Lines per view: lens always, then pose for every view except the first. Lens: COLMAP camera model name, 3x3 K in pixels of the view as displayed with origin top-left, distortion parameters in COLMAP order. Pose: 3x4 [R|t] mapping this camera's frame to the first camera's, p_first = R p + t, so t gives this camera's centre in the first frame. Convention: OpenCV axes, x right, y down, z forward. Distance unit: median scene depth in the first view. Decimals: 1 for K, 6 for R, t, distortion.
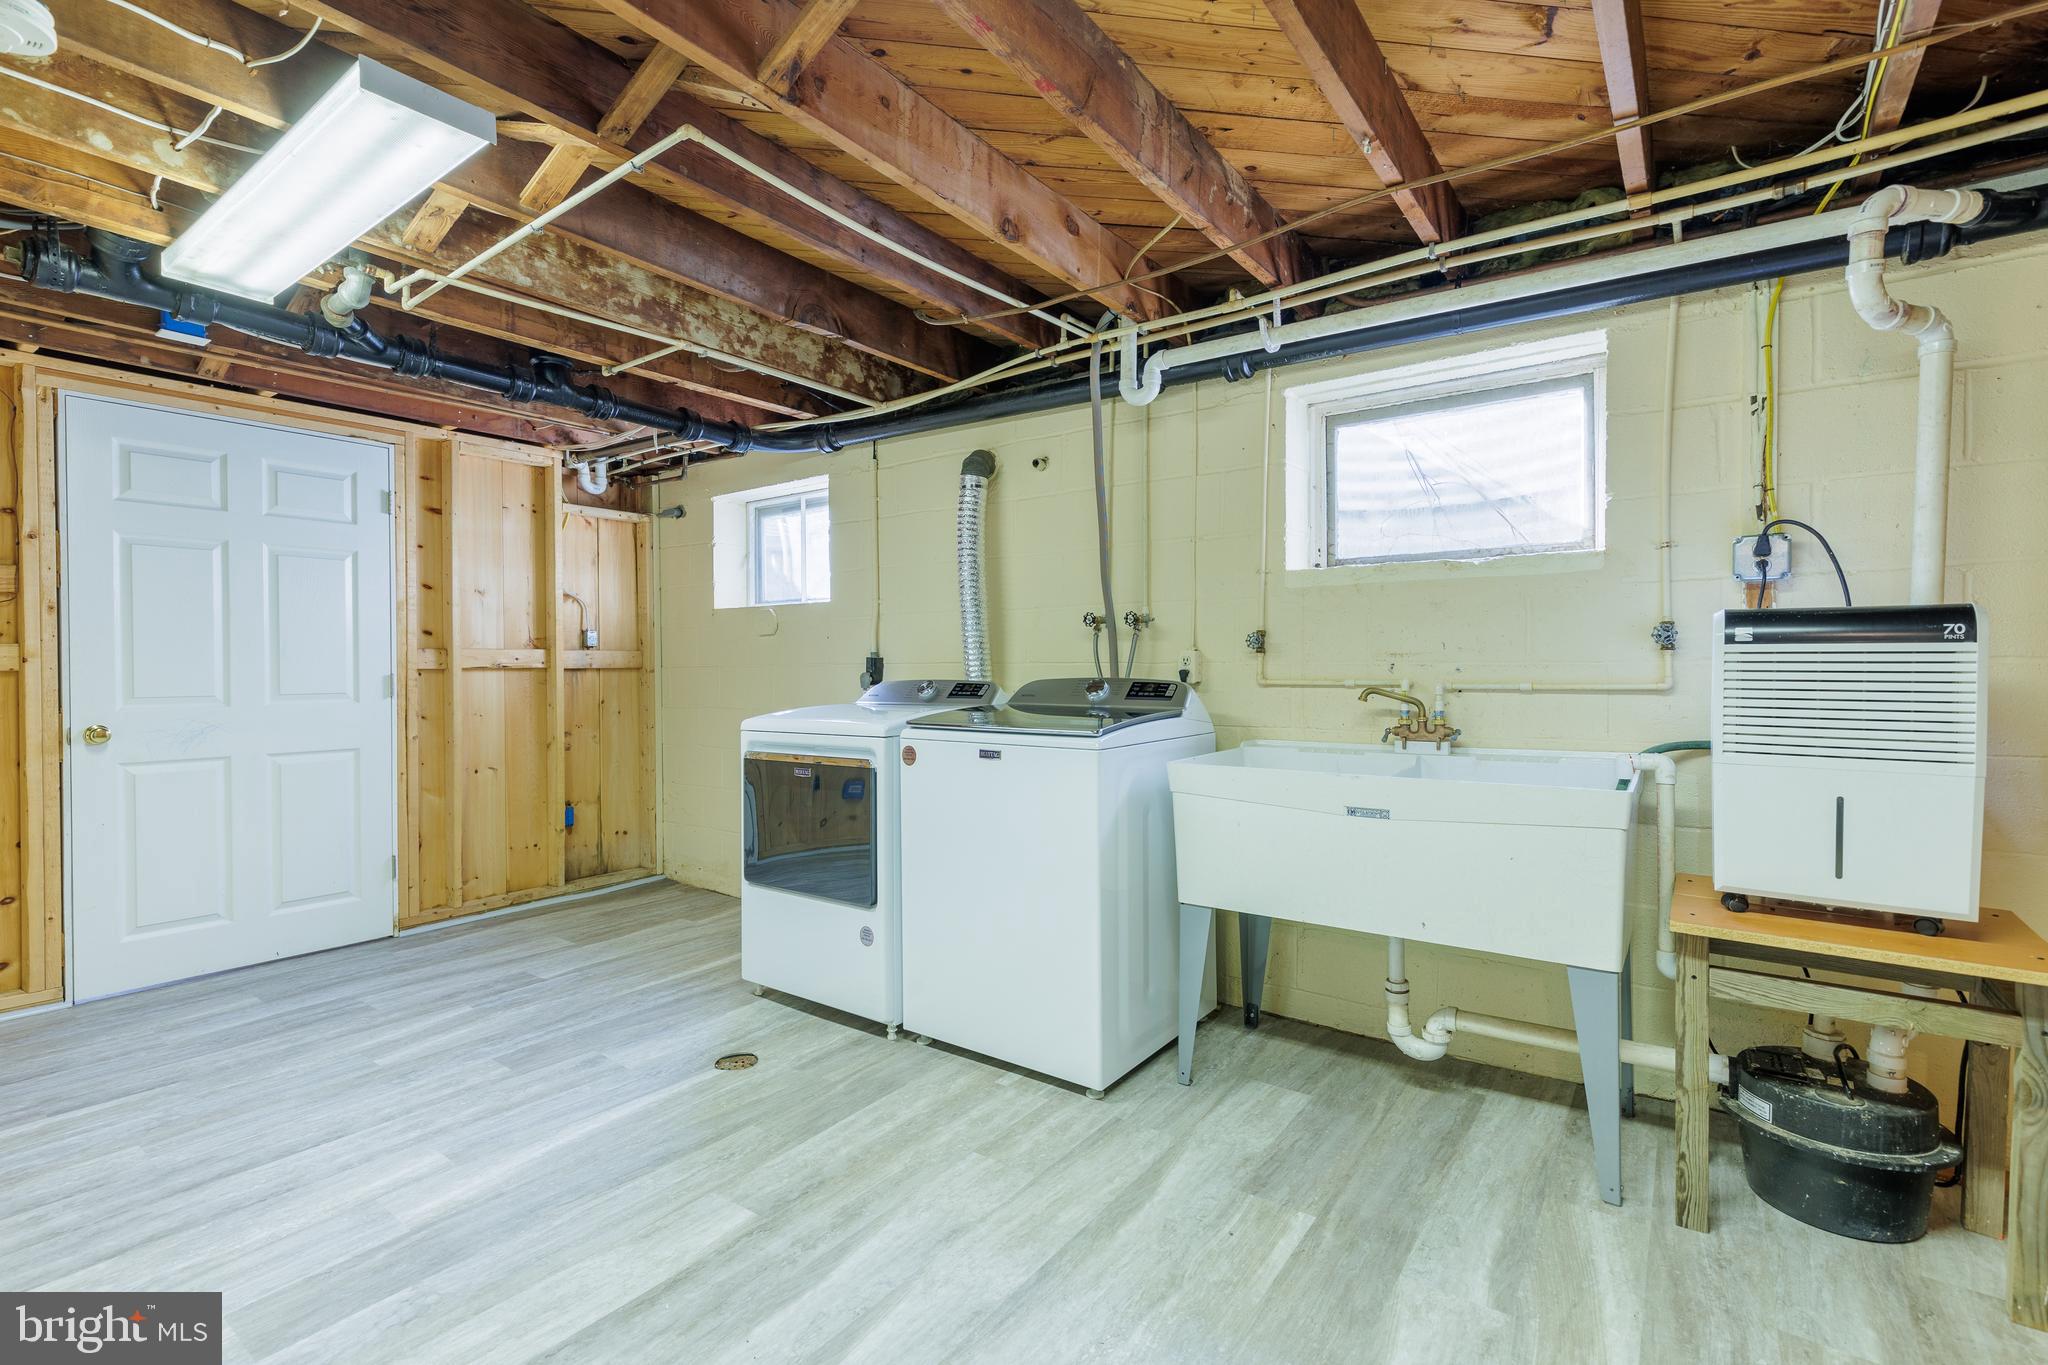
lens RADIAL K [[926.4, 0, 1020.6], [0, 926.4, 677.8], [0, 0, 1]] dist [0.009470, -0.001925]
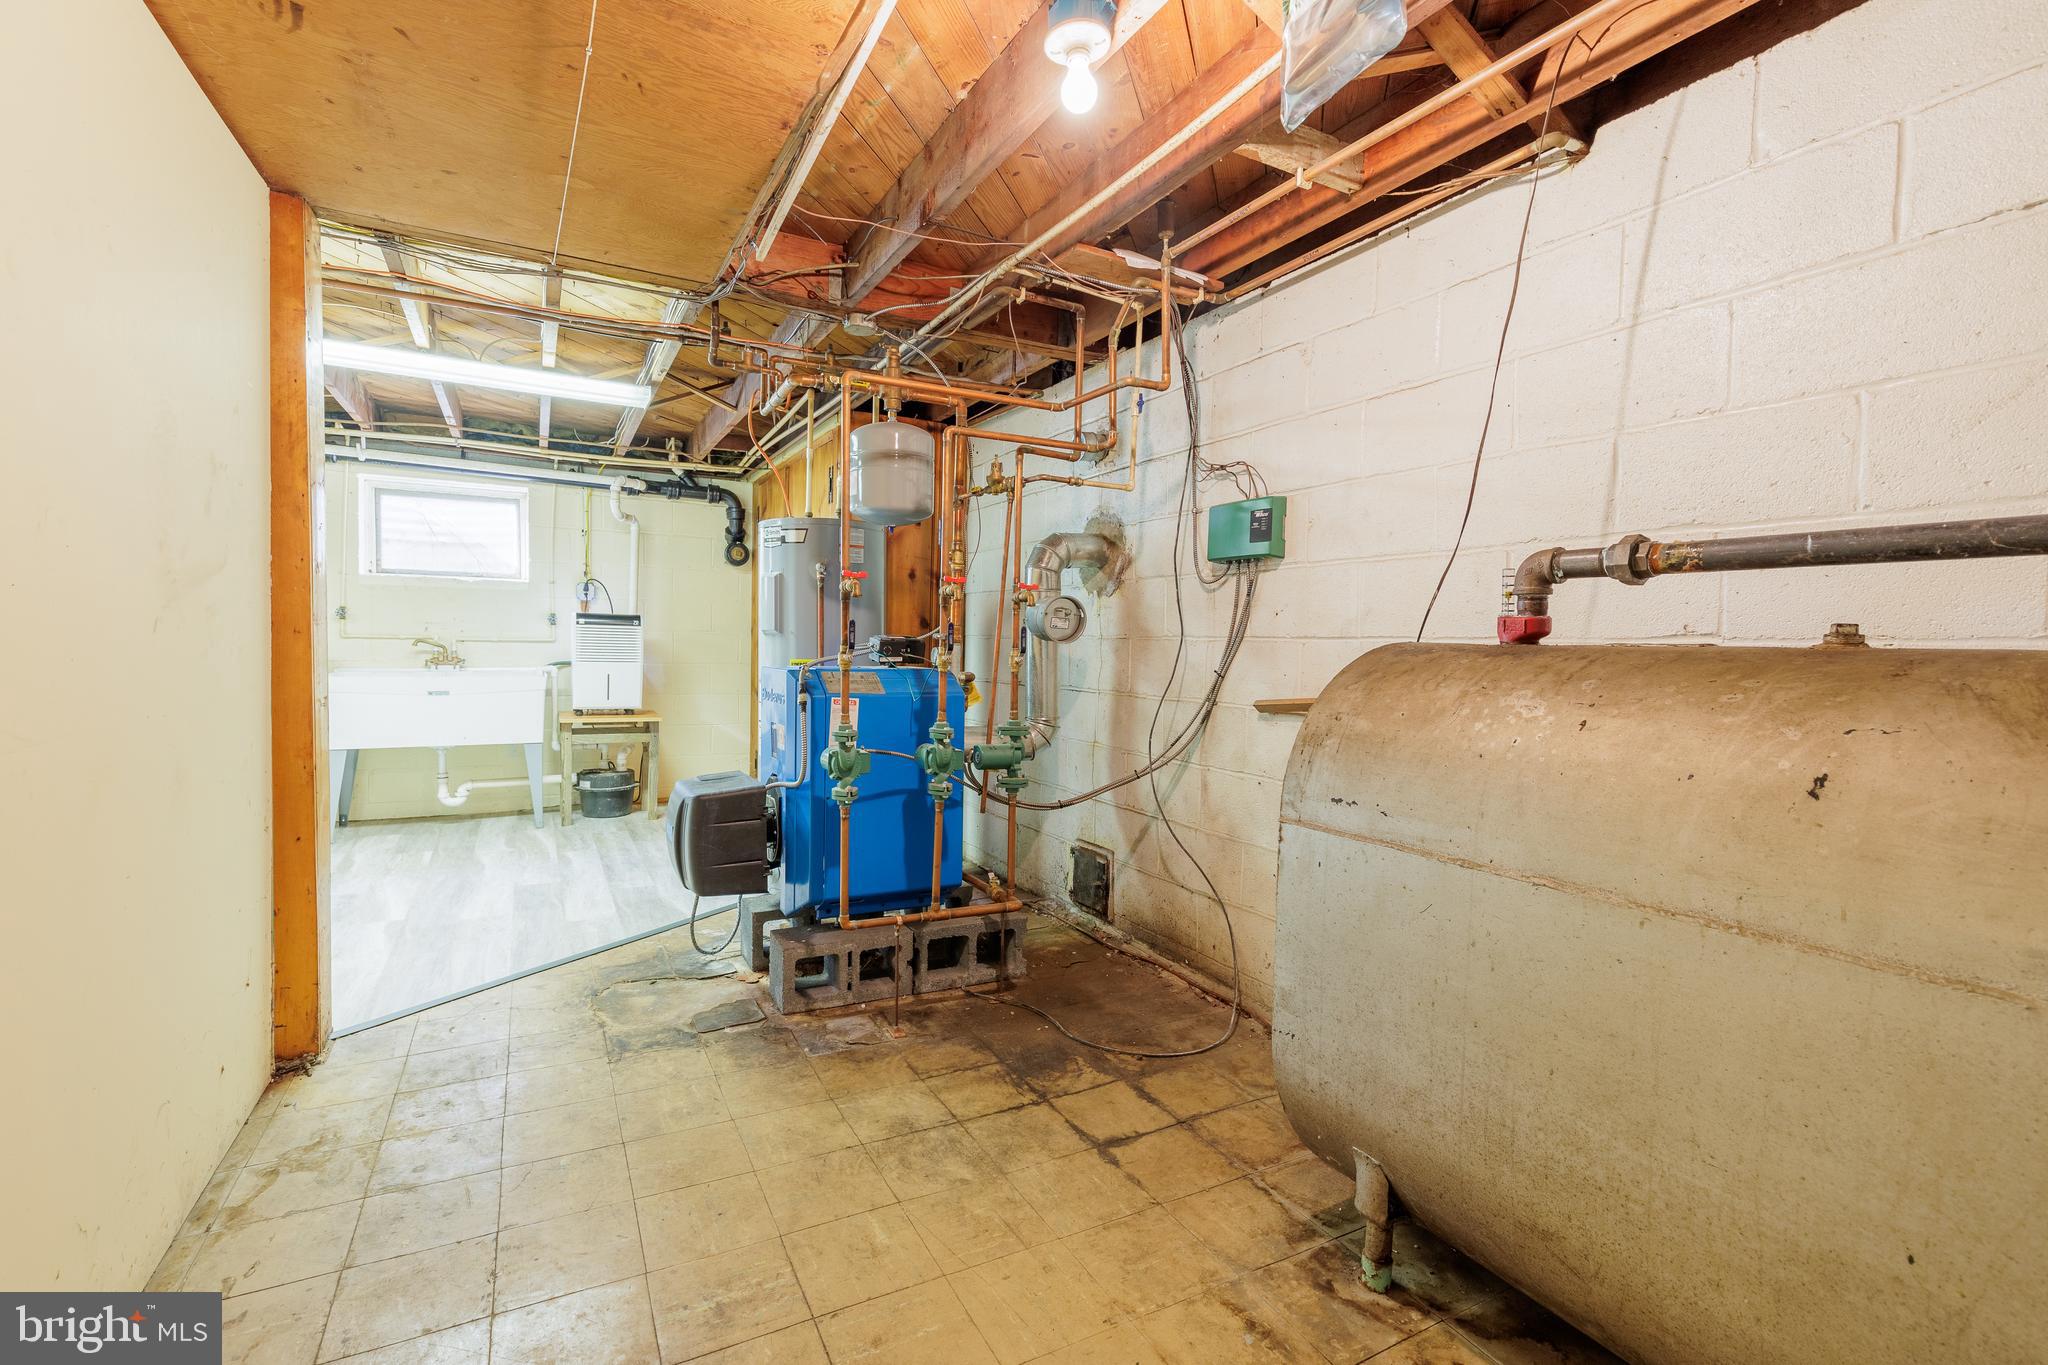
lens RADIAL K [[926.4, 0, 1020.6], [0, 926.4, 677.8], [0, 0, 1]] dist [0.009470, -0.001925]
pose [[0.438400, -0.024542, 0.898445, -1.060235], [-0.010224, 0.999426, 0.032290, 0.019771], [-0.898722, -0.023342, 0.437898, -1.298308]]
